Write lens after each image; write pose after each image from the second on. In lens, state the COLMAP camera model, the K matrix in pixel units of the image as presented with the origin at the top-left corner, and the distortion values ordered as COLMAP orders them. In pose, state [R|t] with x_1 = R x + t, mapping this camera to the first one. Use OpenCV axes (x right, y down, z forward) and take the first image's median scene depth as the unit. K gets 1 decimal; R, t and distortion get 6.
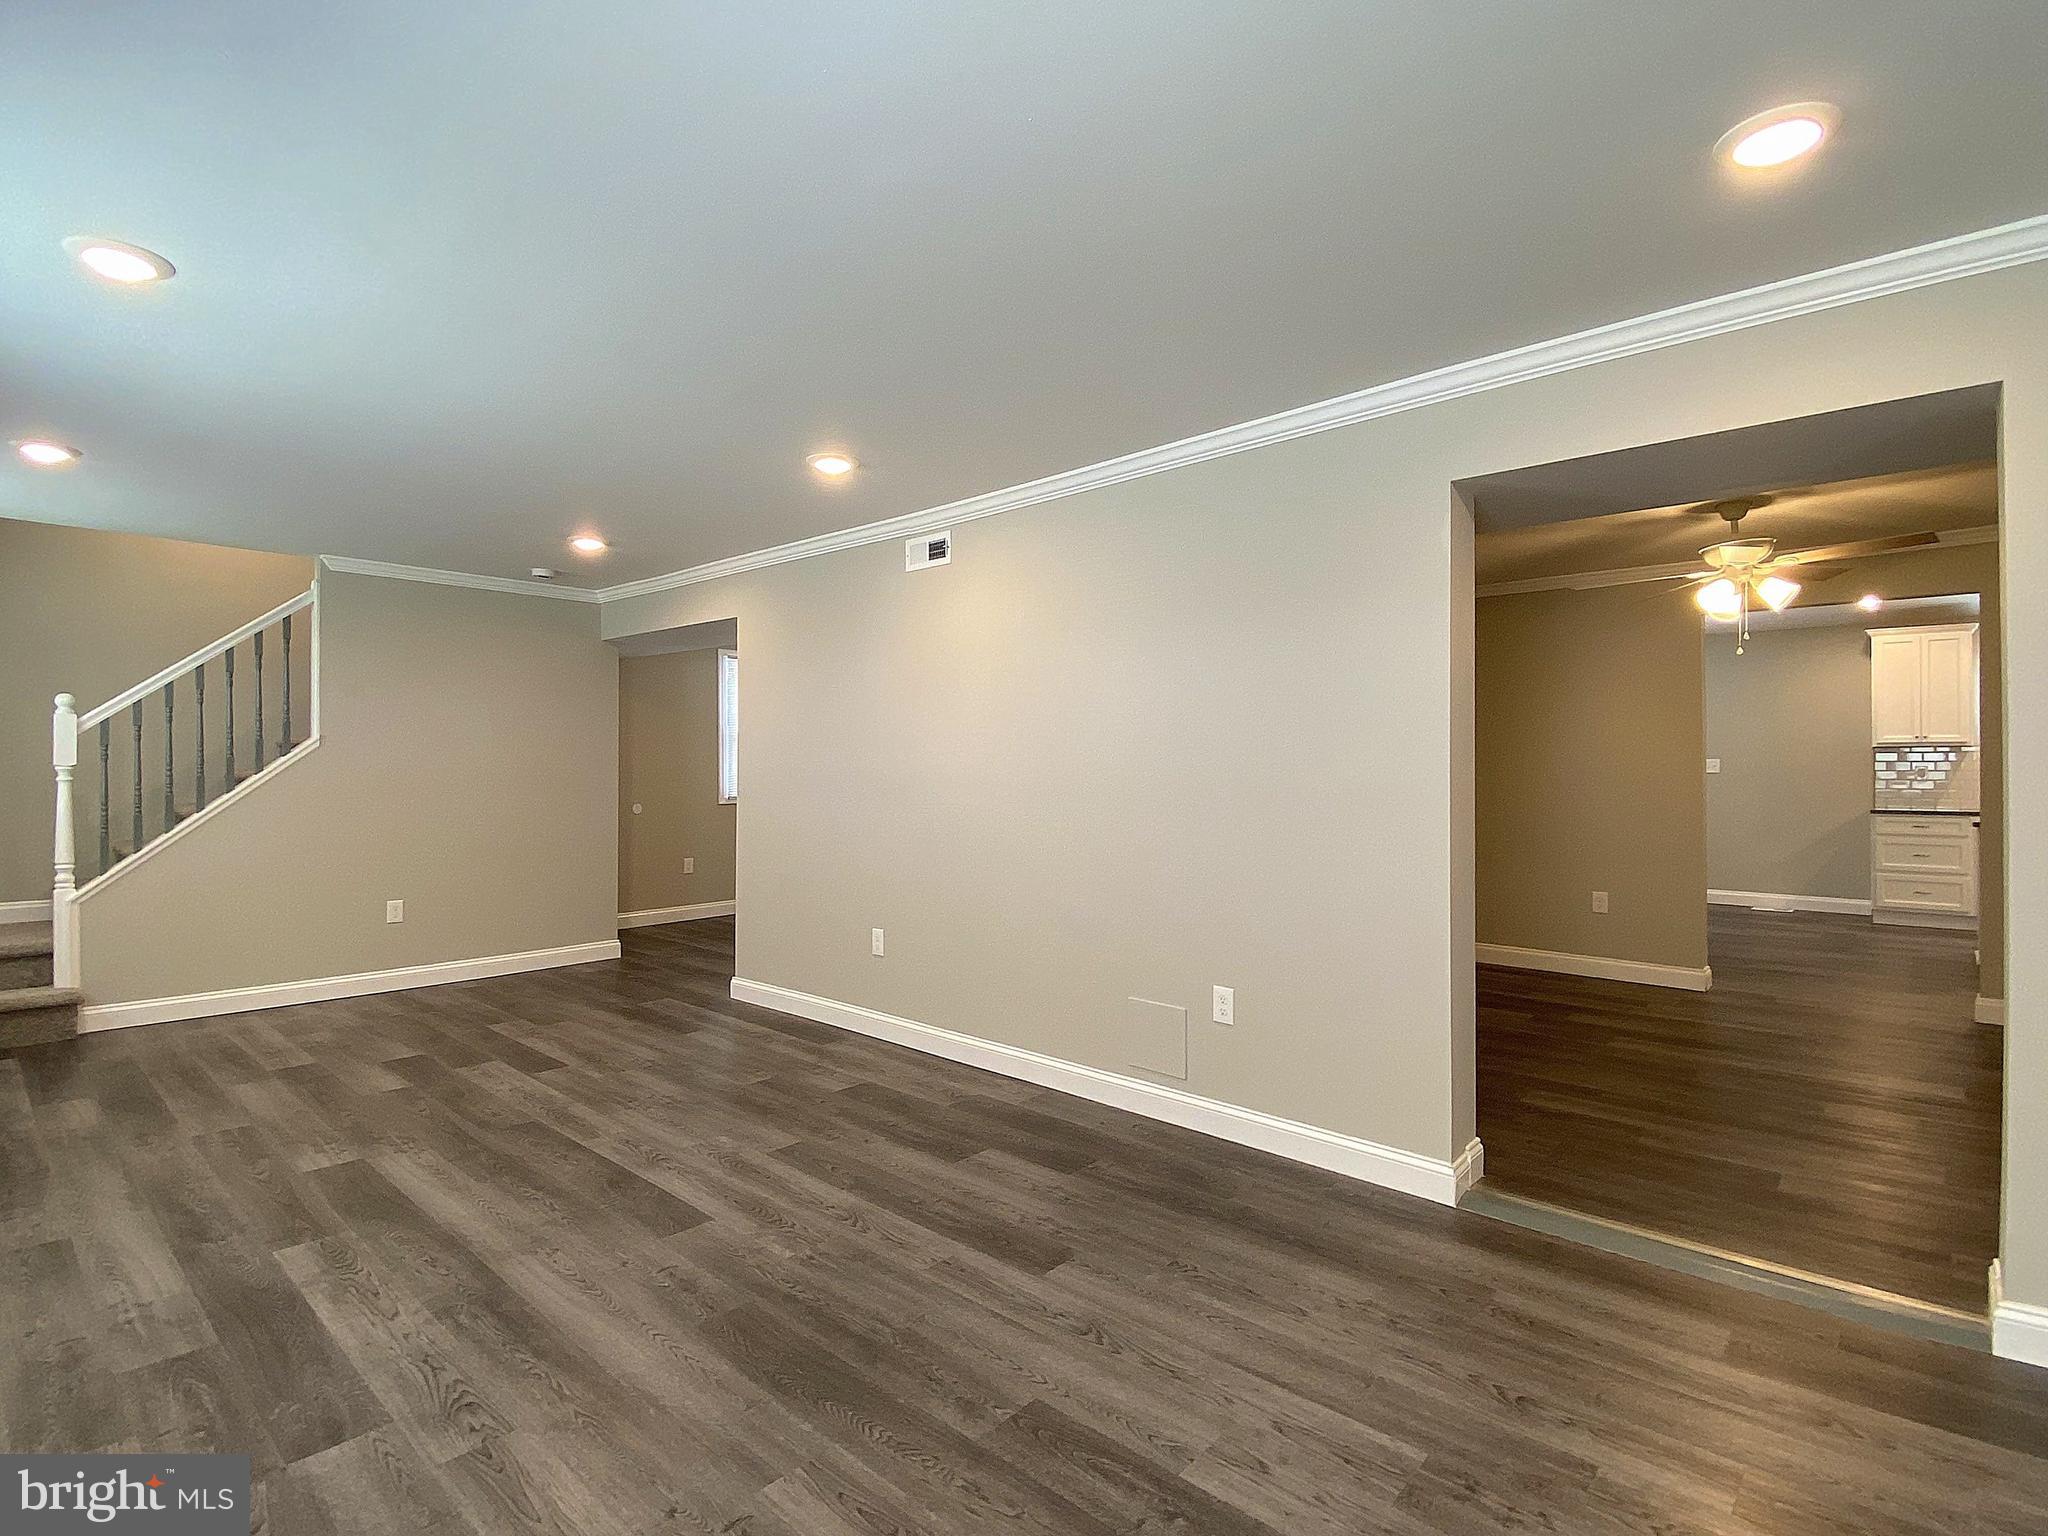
lens RADIAL K [[1006.4, 0, 1033.3], [0, 1006.4, 762.6], [0, 0, 1]] dist [0.009998, -0.015454]
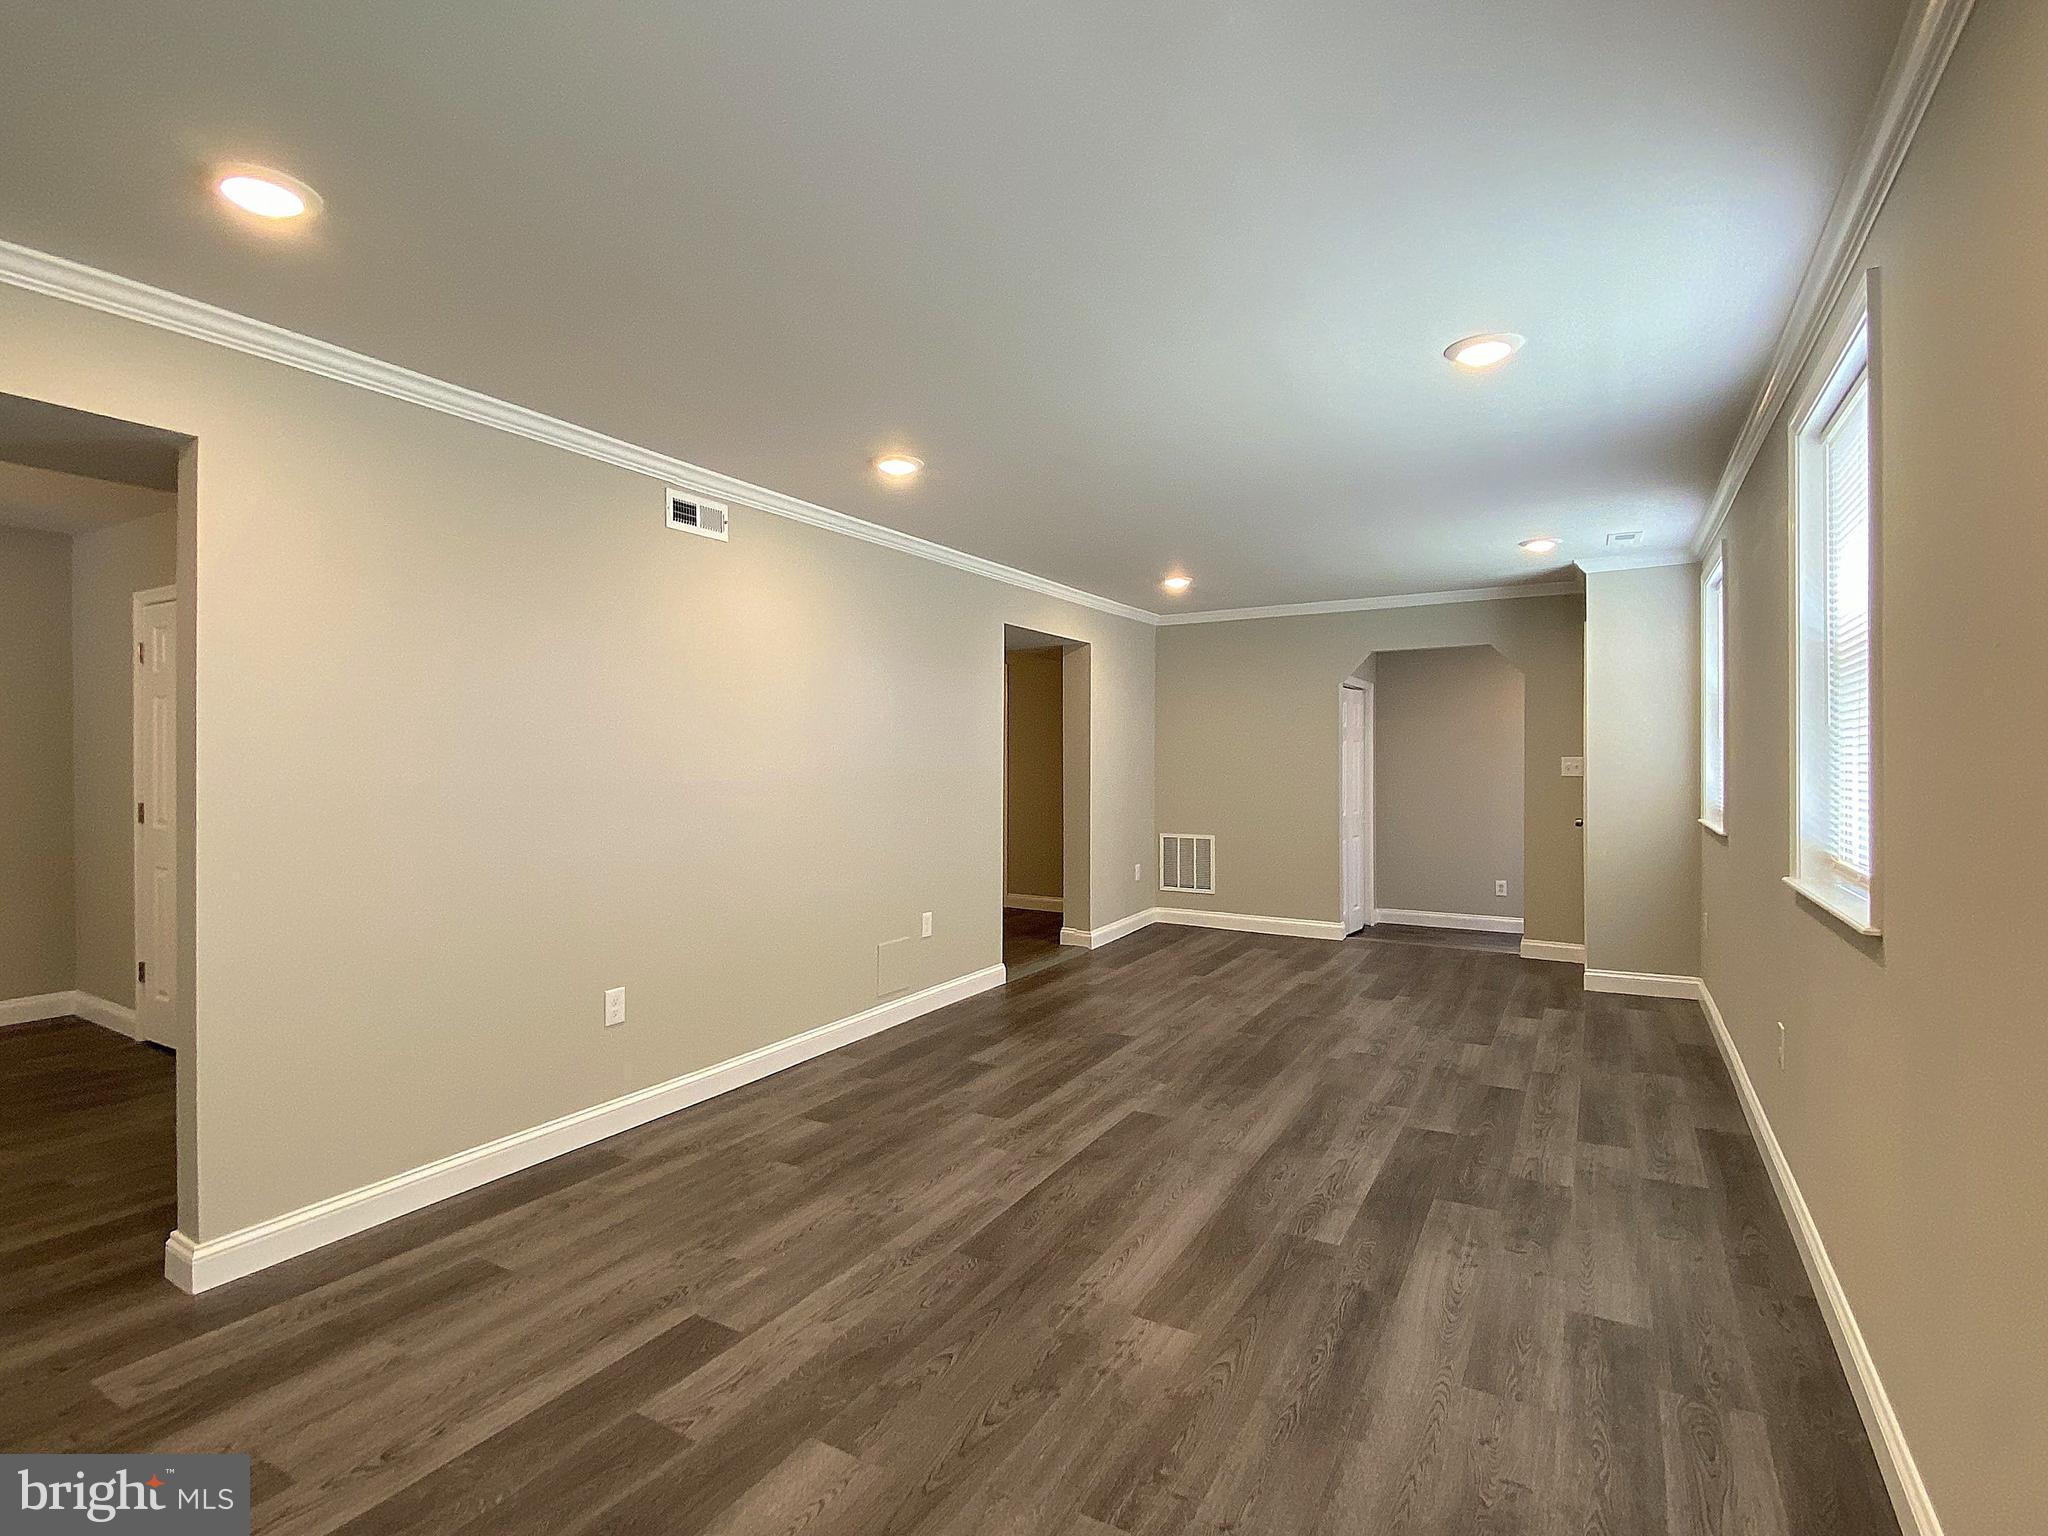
lens RADIAL K [[1000.0, 0, 1026.4], [0, 1000.0, 760.4], [0, 0, 1]] dist [0.047802, -0.040635]
pose [[-0.212918, -0.005918, 0.977052, -1.409896], [-0.005185, 0.999974, 0.004927, -0.011538], [-0.977056, -0.004017, -0.212943, 1.273909]]
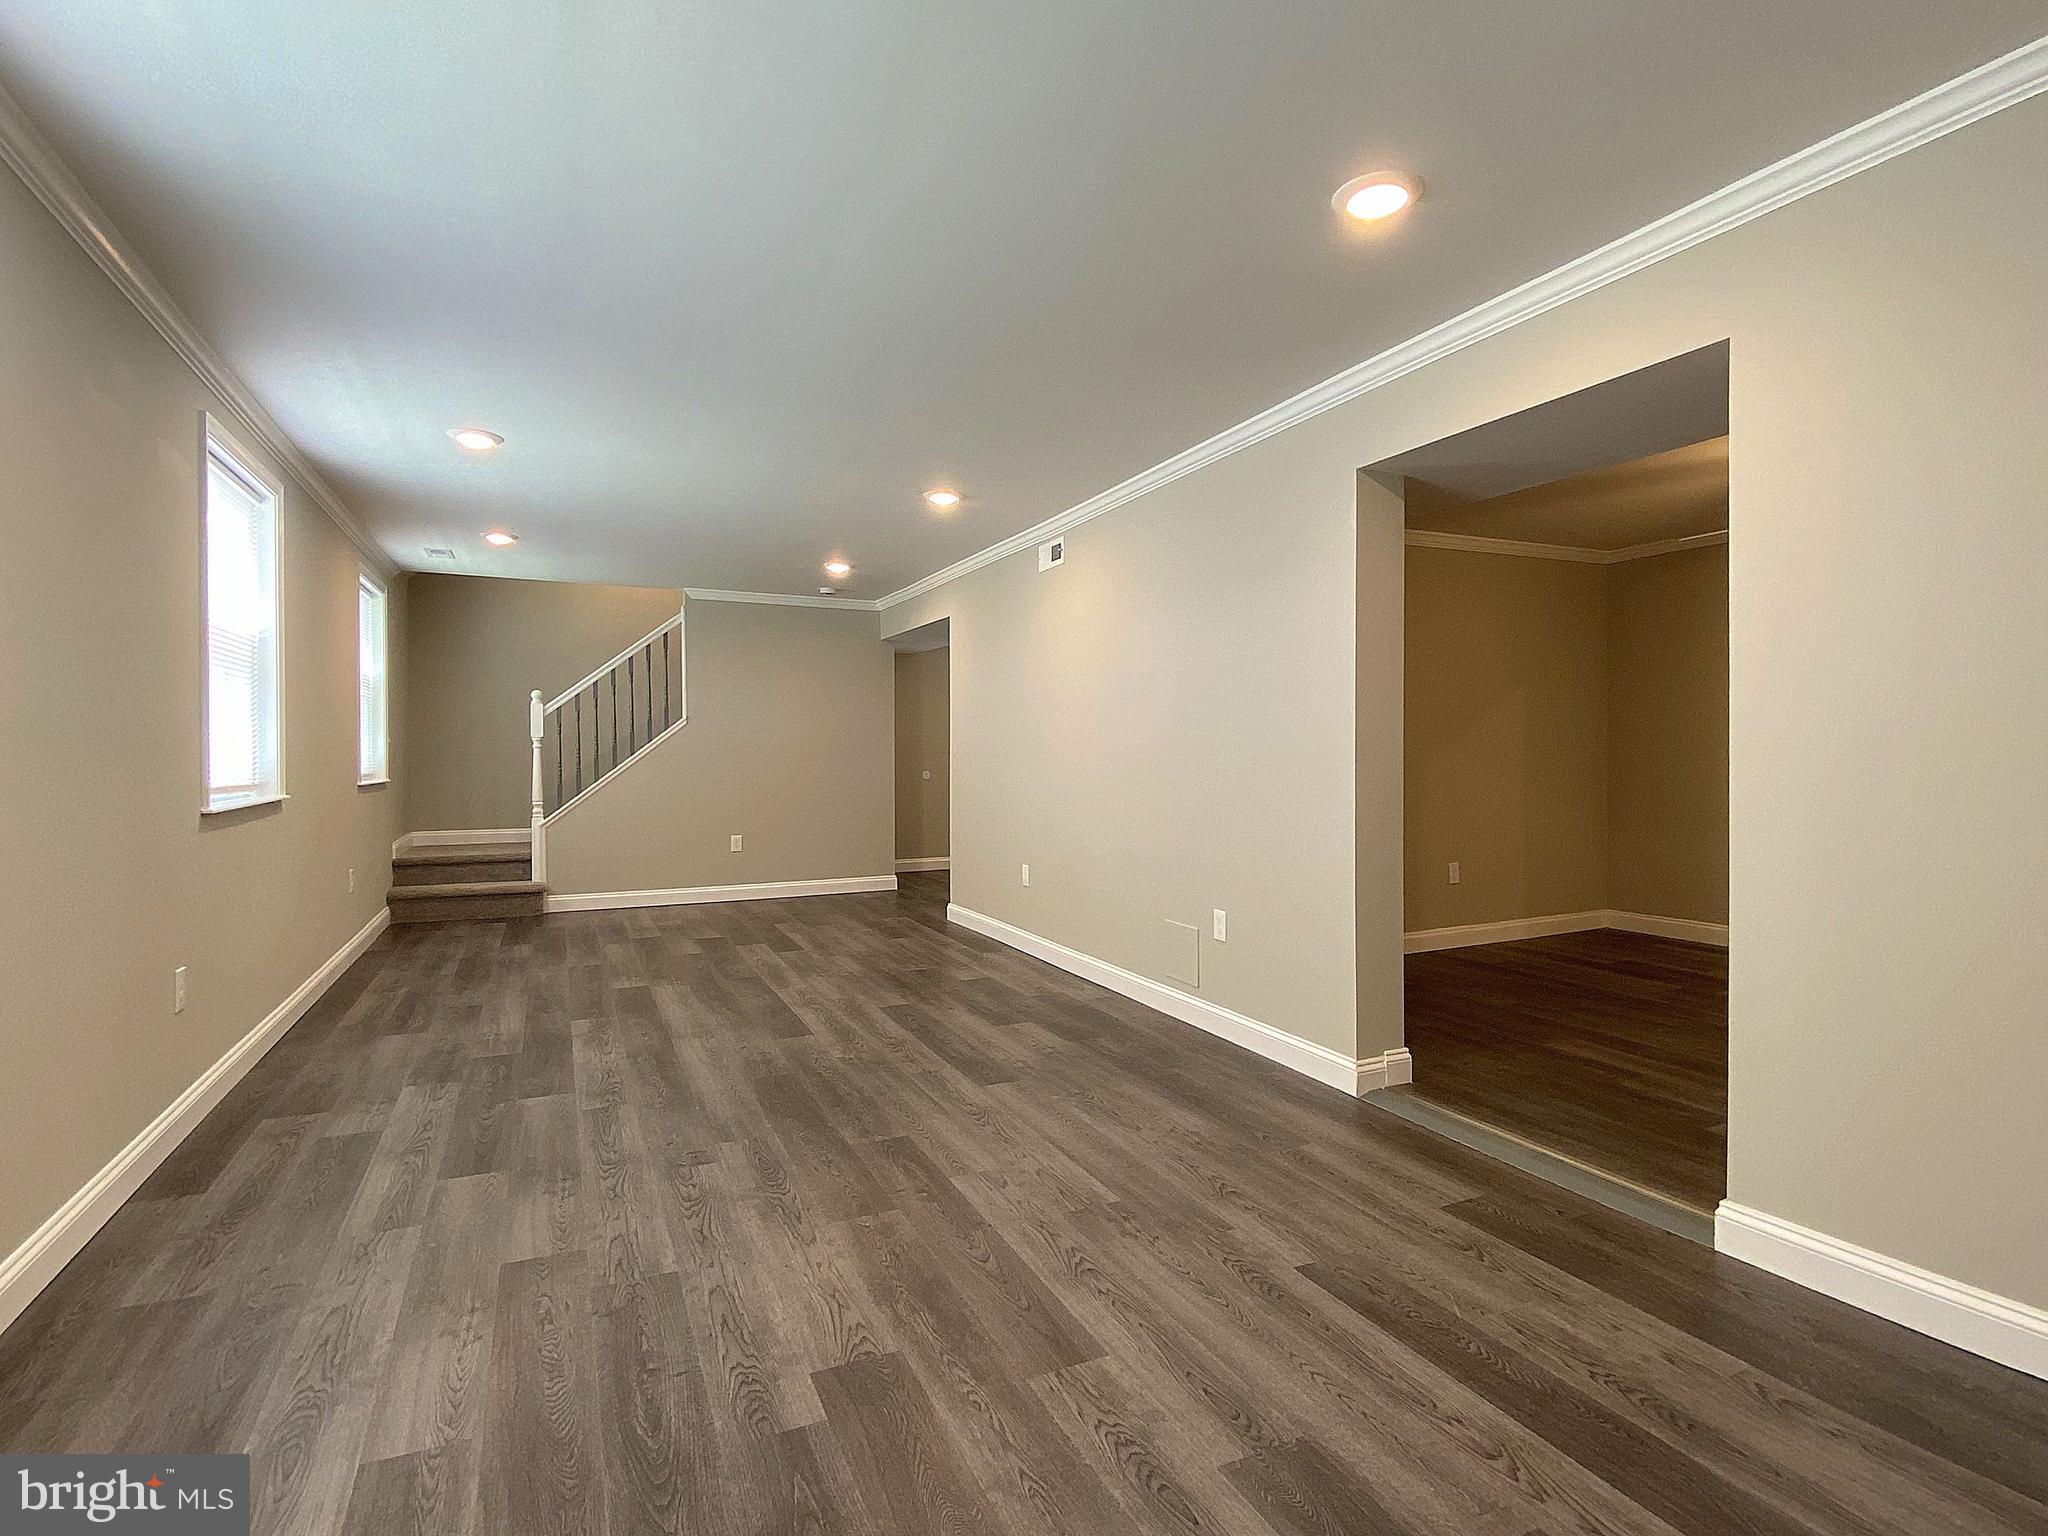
lens RADIAL K [[1000.0, 0, 1026.4], [0, 1000.0, 760.4], [0, 0, 1]] dist [0.047802, -0.040635]
pose [[0.921435, 0.000334, -0.388532, 0.479963], [0.004672, 0.999918, 0.011939, 0.034968], [0.388504, -0.012816, 0.921358, -0.196047]]
